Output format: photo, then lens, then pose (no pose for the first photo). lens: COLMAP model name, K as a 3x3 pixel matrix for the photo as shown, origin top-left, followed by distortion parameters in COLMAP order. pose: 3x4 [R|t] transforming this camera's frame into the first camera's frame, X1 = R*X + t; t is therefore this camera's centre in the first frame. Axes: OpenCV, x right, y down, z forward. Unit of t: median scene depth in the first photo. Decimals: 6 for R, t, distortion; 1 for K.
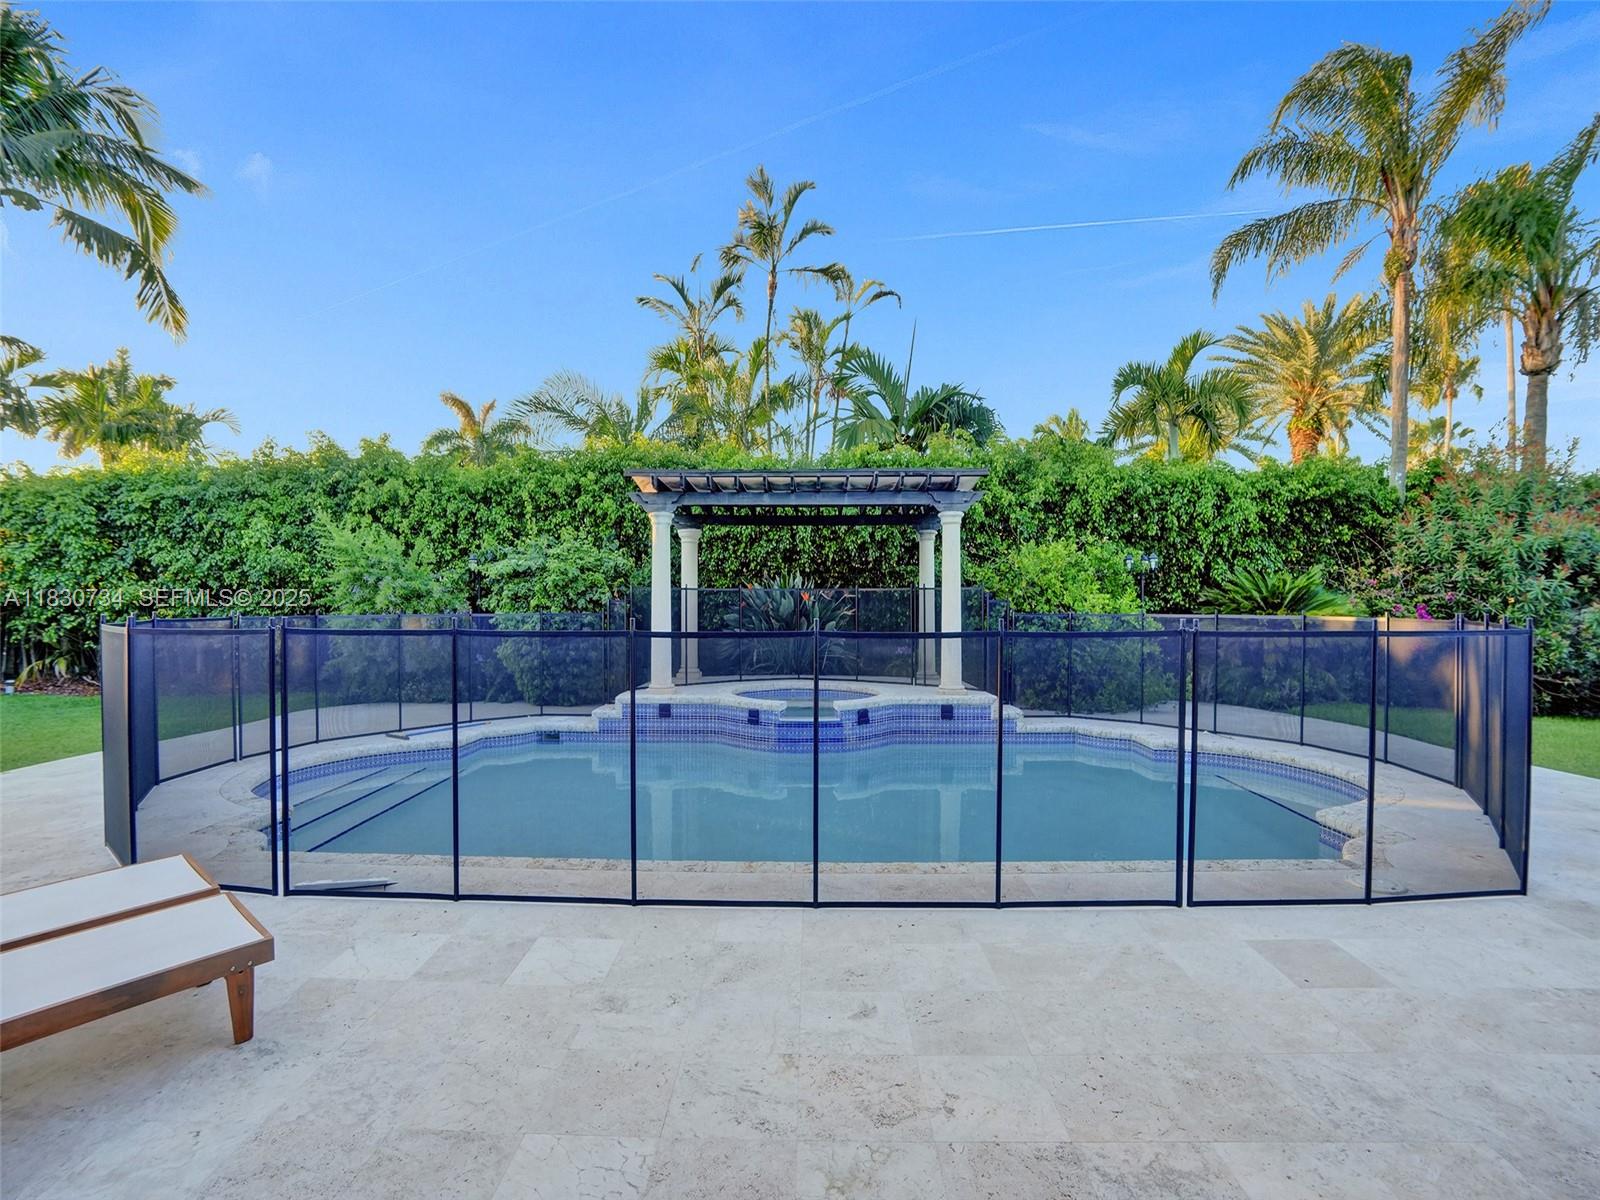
lens RADIAL K [[742.1, 0, 788.8], [0, 742.1, 604.3], [0, 0, 1]] dist [-0.072556, 0.031263]
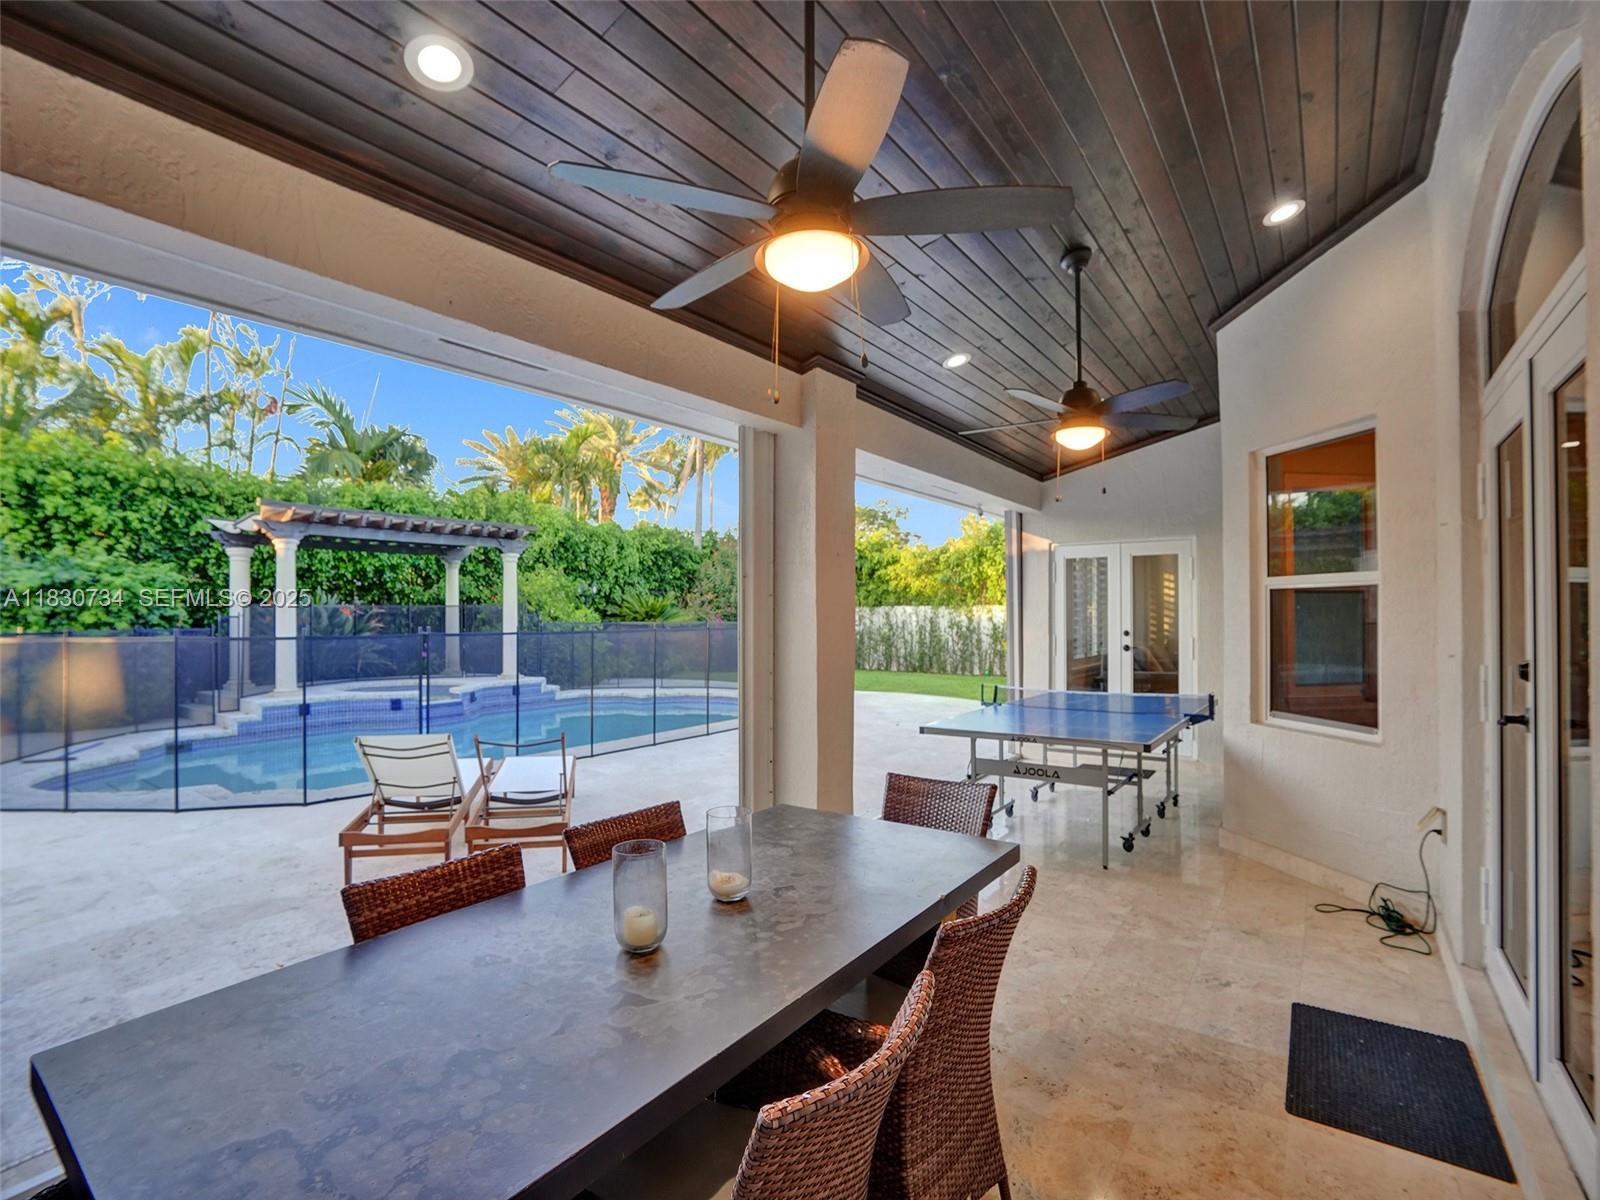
lens RADIAL K [[742.1, 0, 788.8], [0, 742.1, 604.3], [0, 0, 1]] dist [-0.072556, 0.031263]
pose [[0.582468, 0.005333, 0.812836, -0.474297], [0.010295, 0.999850, -0.013937, 0.000980], [-0.812788, 0.016486, 0.582326, -0.208614]]
